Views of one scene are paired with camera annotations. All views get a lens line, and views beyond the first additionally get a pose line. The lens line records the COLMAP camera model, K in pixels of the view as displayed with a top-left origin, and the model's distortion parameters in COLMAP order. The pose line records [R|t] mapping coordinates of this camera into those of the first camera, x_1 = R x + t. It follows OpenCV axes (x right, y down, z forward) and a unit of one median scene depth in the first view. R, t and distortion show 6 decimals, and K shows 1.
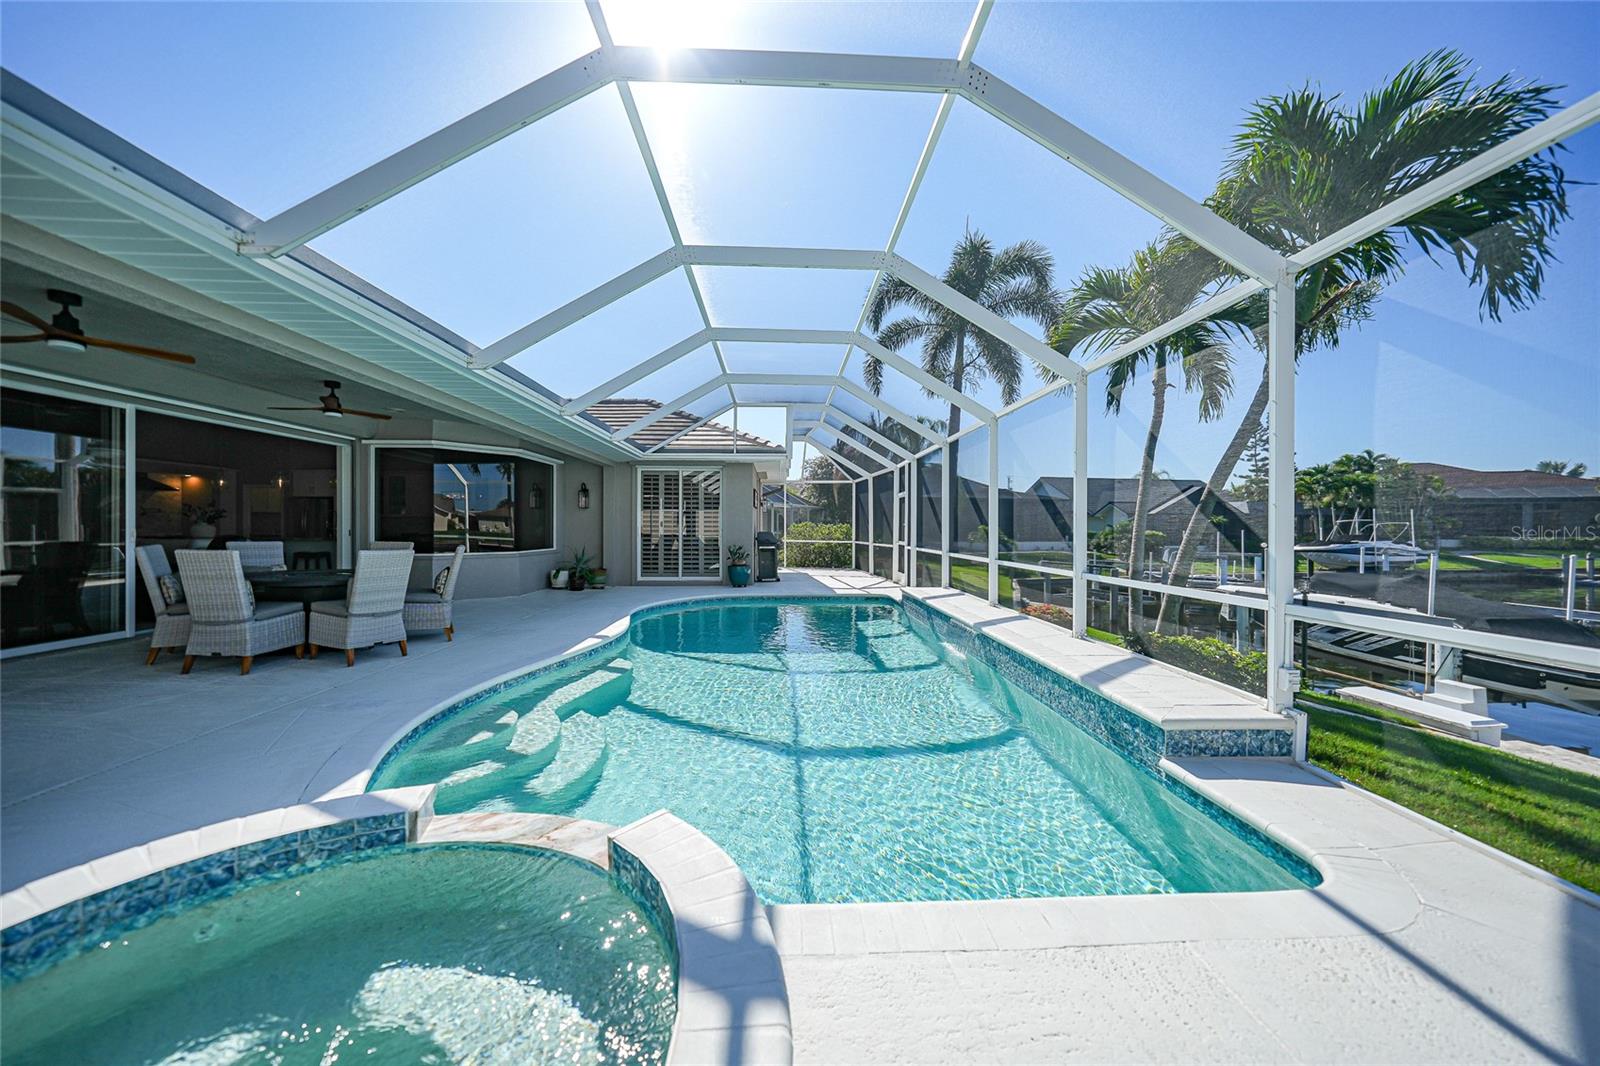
lens RADIAL K [[553.9, 0, 799.8], [0, 553.9, 530.3], [0, 0, 1]] dist [-0.027550, 0.006654]
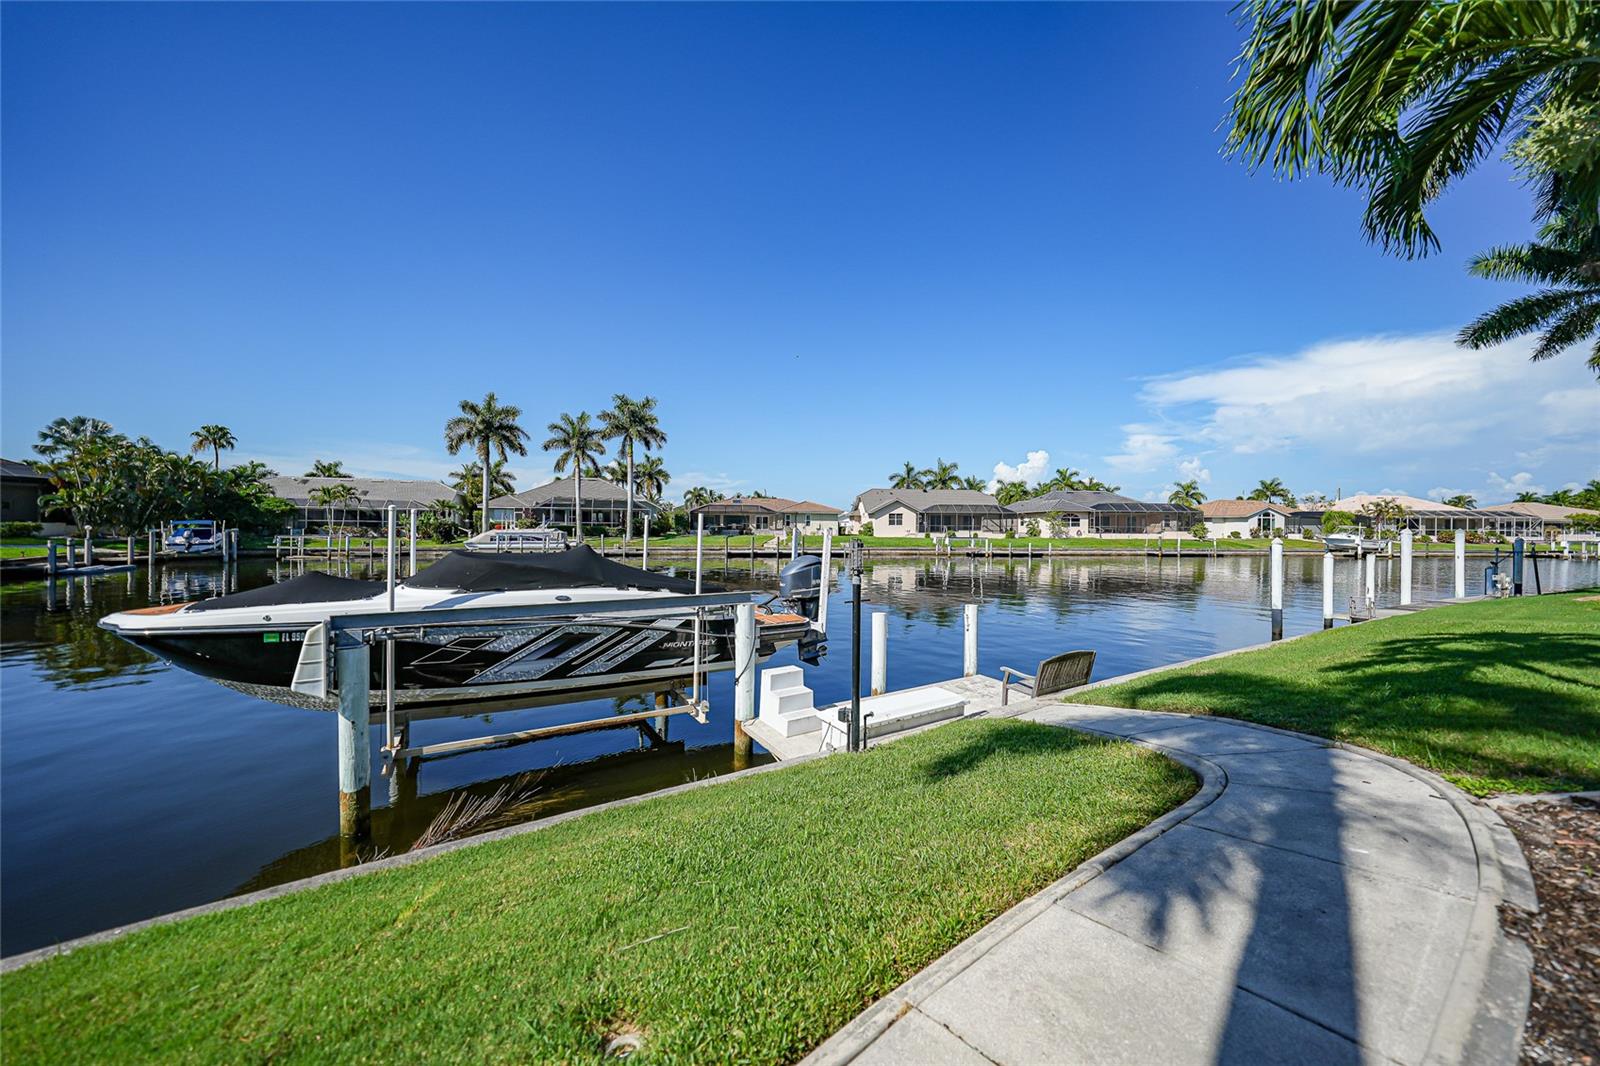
lens RADIAL K [[553.9, 0, 802.1], [0, 553.9, 526.9], [0, 0, 1]] dist [-0.027550, 0.006654]
pose [[-0.458660, -0.003244, 0.888606, 0.713105], [-0.002566, 0.999994, 0.002326, 0.106975], [-0.888608, -0.001214, -0.458666, 1.997459]]
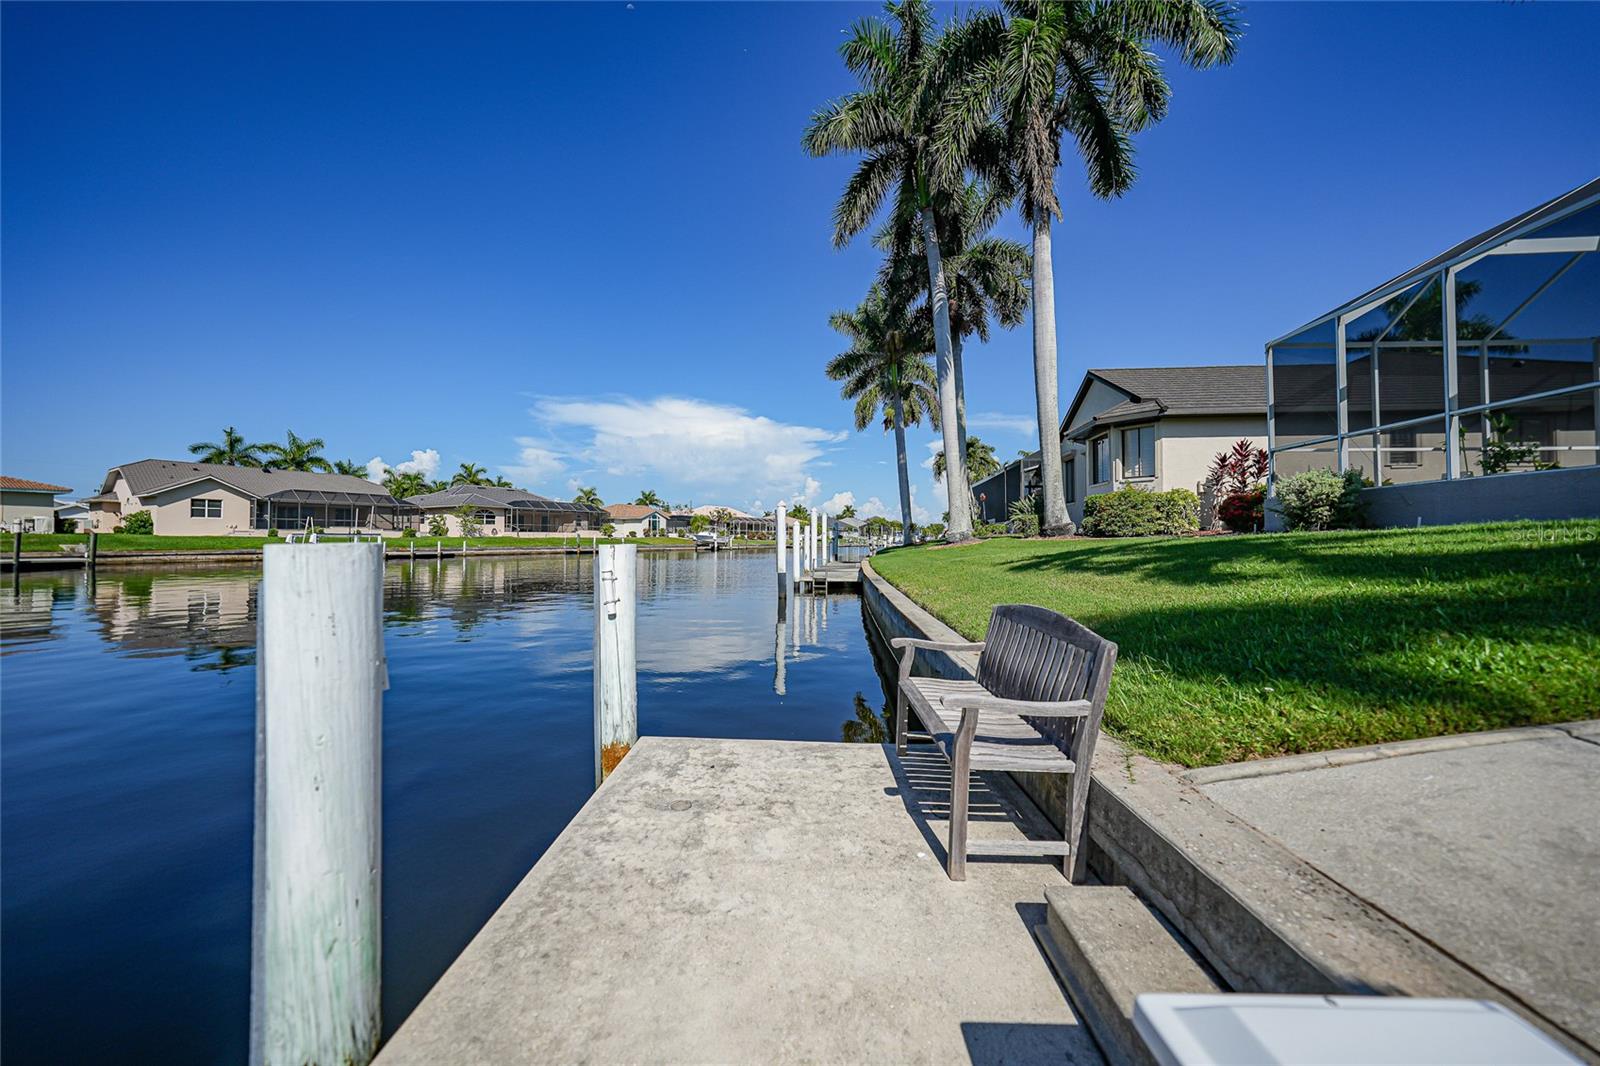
lens RADIAL K [[553.9, 0, 798.7], [0, 553.9, 533.2], [0, 0, 1]] dist [-0.027550, 0.006654]
pose [[-0.995880, -0.002547, 0.090647, 1.668419], [-0.003120, 0.999976, -0.006183, 0.331820], [-0.090629, -0.006440, -0.995864, 1.343756]]
